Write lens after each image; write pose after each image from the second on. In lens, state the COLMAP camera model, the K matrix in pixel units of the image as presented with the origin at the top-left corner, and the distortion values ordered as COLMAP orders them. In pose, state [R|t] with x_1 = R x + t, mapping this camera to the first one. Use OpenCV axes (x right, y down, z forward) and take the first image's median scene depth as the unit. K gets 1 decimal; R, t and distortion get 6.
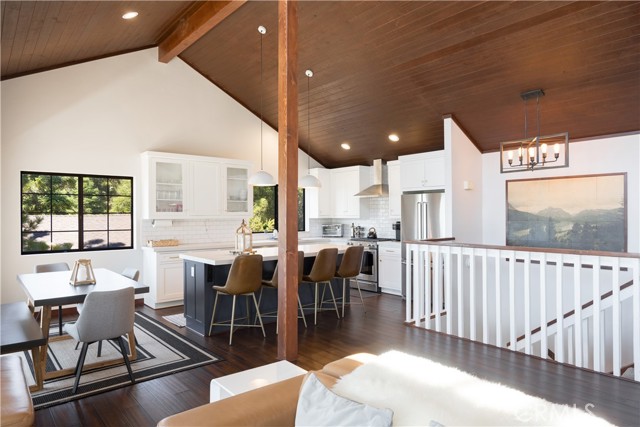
lens RADIAL K [[407.0, 0, 316.9], [0, 407.0, 213.0], [0, 0, 1]] dist [0.000848, 0.002799]
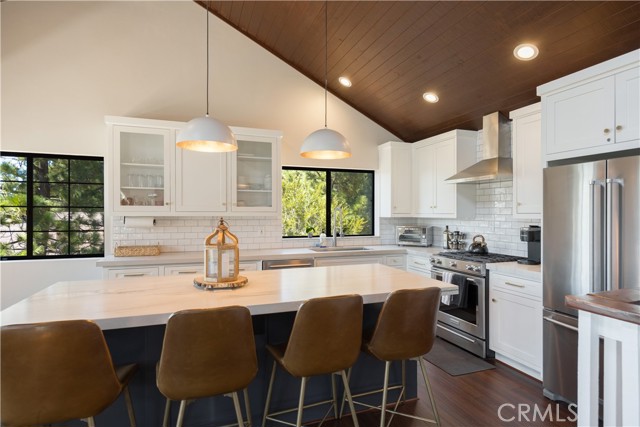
lens RADIAL K [[341.1, 0, 309.2], [0, 341.1, 213.7], [0, 0, 1]] dist [-0.008414, 0.002974]
pose [[0.932668, 0.005957, -0.360687, 0.090000], [-0.004357, 0.999977, 0.005250, 0.005379], [0.360710, -0.003325, 0.932672, 0.494763]]
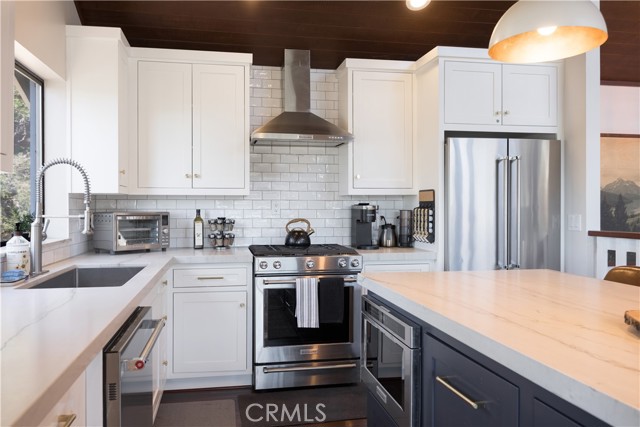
lens RADIAL K [[483.6, 0, 303.7], [0, 483.6, 206.3], [0, 0, 1]] dist [-0.001698, 0.003948]
pose [[0.500143, 0.006405, 0.865919, -0.274400], [-0.004072, 0.999979, -0.005044, 0.027197], [-0.865933, -0.001003, 0.500159, 0.794615]]
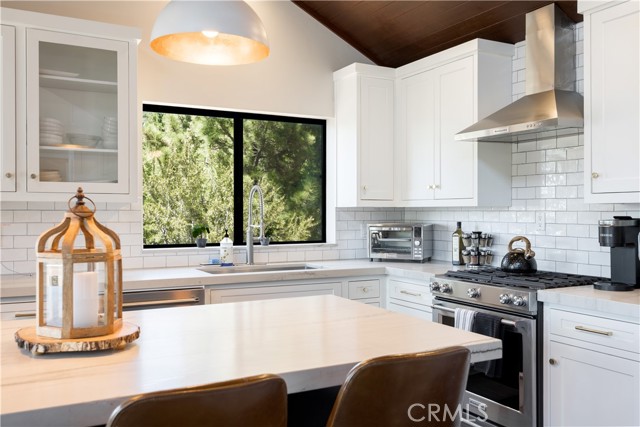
lens RADIAL K [[576.2, 0, 307.1], [0, 576.2, 214.5], [0, 0, 1]] dist [0.006152, 0.001437]
pose [[0.975728, 0.005859, -0.218906, 0.079437], [-0.004583, 0.999969, 0.006339, 0.018631], [0.218936, -0.005182, 0.975725, 0.578036]]
